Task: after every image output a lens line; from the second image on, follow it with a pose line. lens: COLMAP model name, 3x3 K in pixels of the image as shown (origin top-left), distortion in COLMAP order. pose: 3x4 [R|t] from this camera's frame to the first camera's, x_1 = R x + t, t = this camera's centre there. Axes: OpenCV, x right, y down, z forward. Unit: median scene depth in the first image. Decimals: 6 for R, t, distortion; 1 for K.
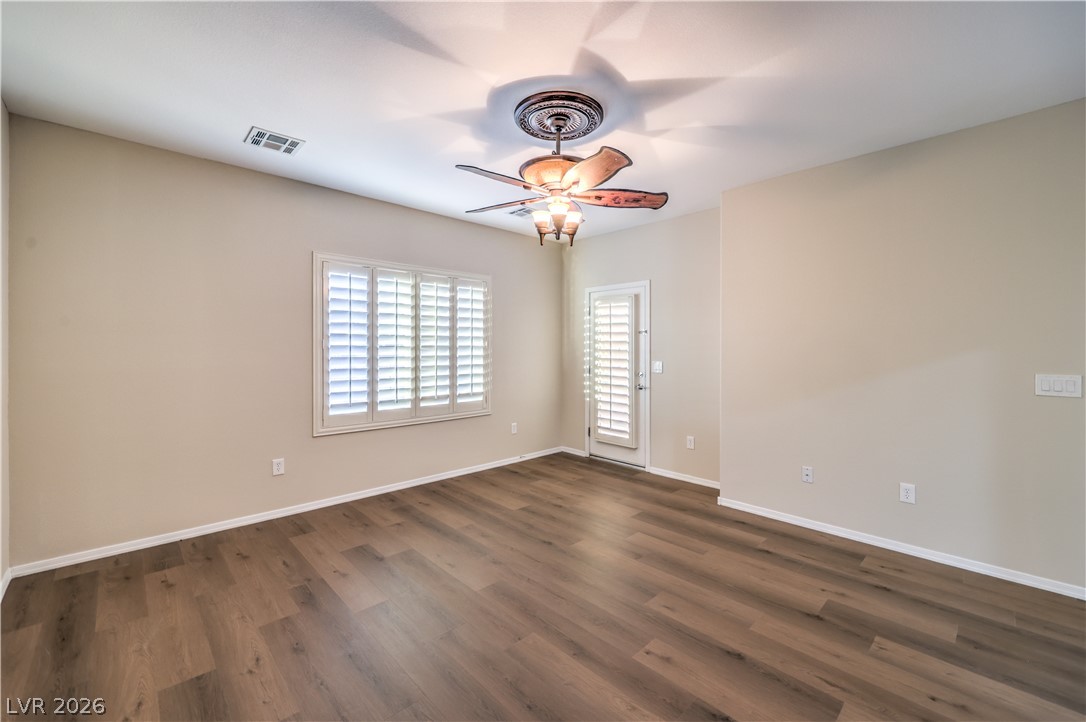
lens RADIAL K [[448.3, 0, 539.3], [0, 448.3, 349.3], [0, 0, 1]] dist [-0.000279, -0.000001]
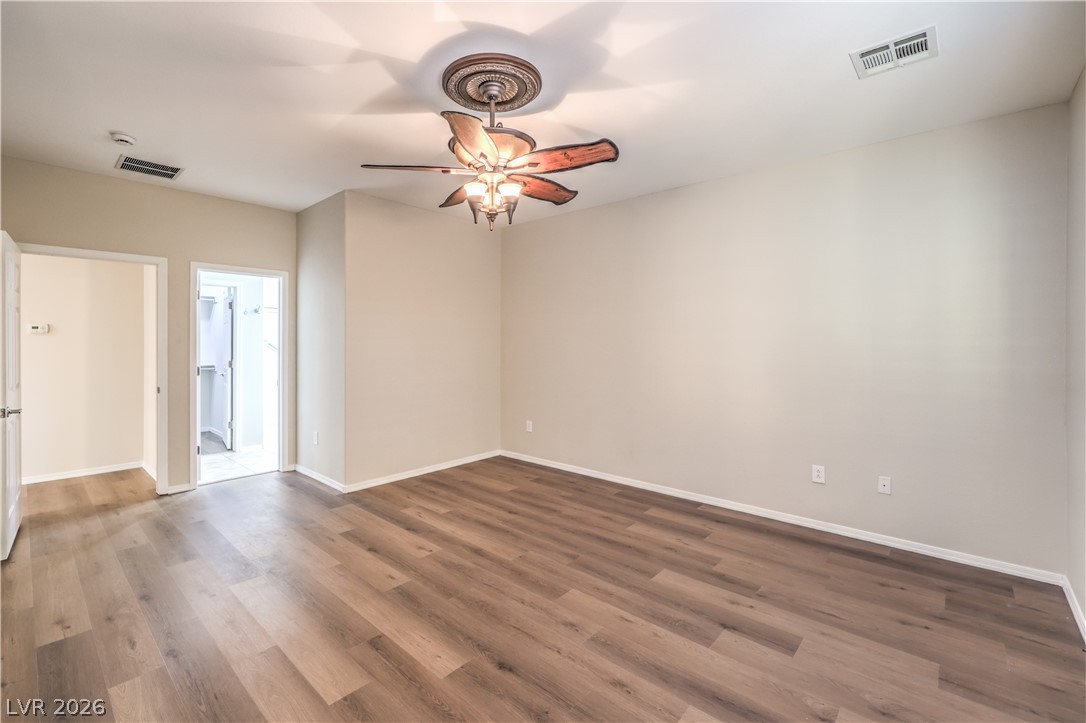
lens RADIAL K [[465.6, 0, 514.3], [0, 465.6, 344.9], [0, 0, 1]] dist [-0.001451, -0.000125]
pose [[-0.997436, -0.002835, -0.071502, 0.044203], [-0.003786, 0.999906, 0.013162, -0.008411], [0.071458, 0.013399, -0.997354, 1.367605]]
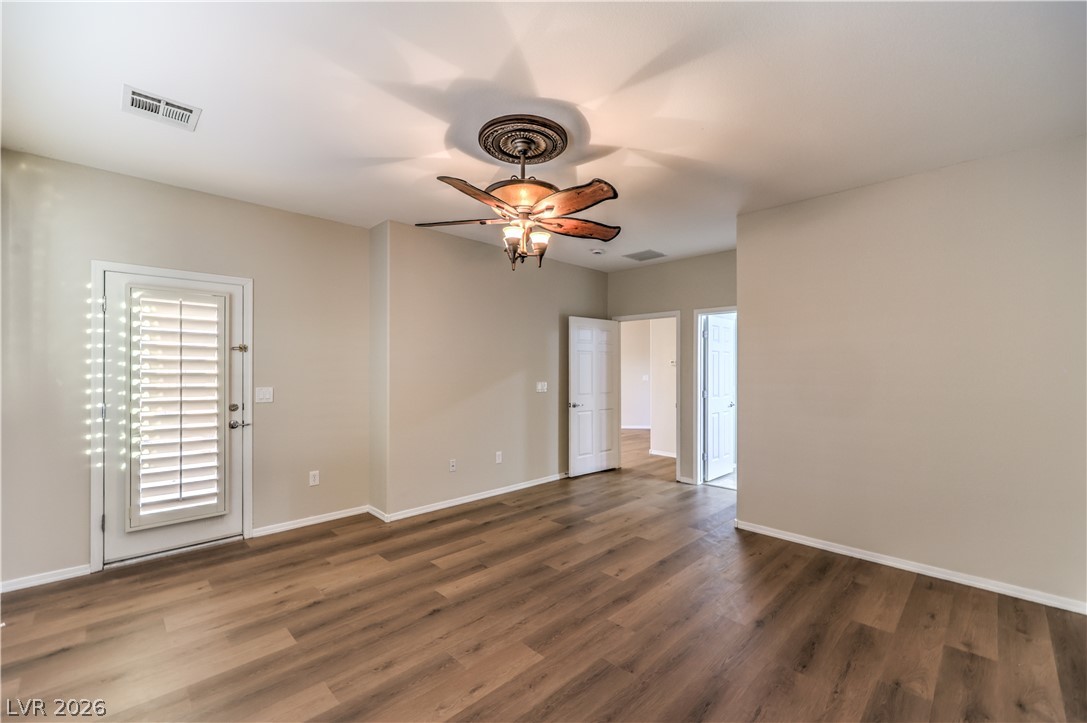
lens RADIAL K [[456.4, 0, 546.0], [0, 456.4, 366.8], [0, 0, 1]] dist [0.000500, 0.000162]
pose [[-0.035170, 0.002283, 0.999379, -0.687863], [0.002549, 0.999994, -0.002195, -0.008209], [-0.999378, 0.002471, -0.035175, 0.697765]]
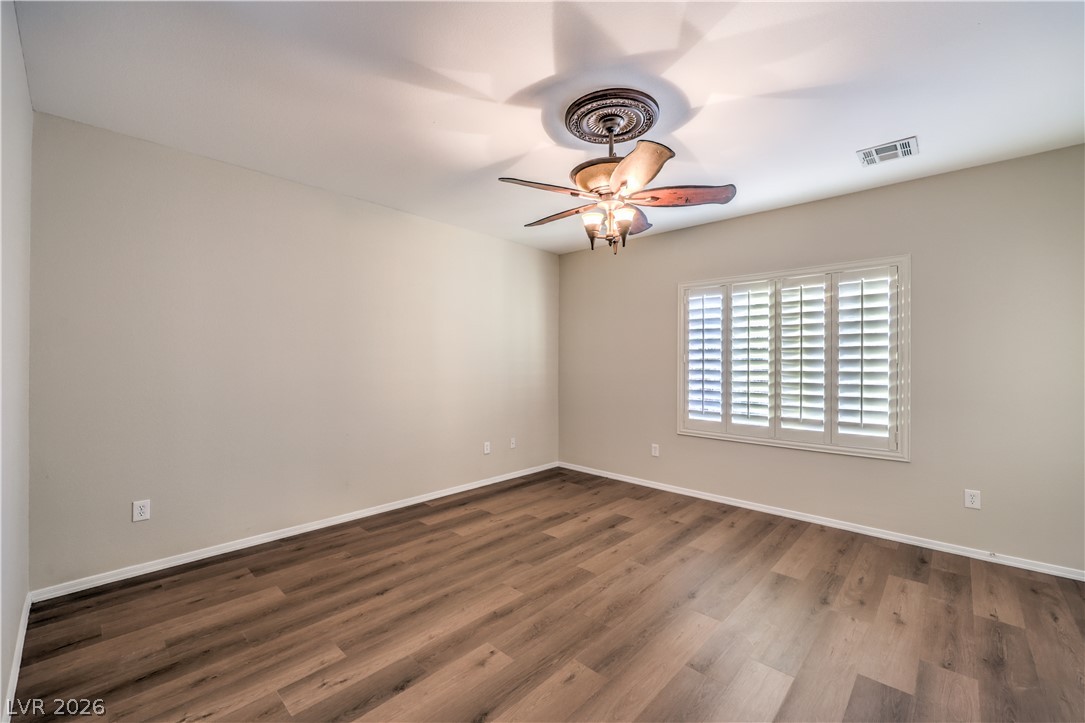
lens RADIAL K [[432.6, 0, 542.5], [0, 432.6, 361.5], [0, 0, 1]] dist [-0.001194, 0.000024]
pose [[0.061168, -0.004111, -0.998119, 0.675097], [-0.010206, 0.999937, -0.004744, 0.005803], [0.998075, 0.010477, 0.061122, 0.567428]]
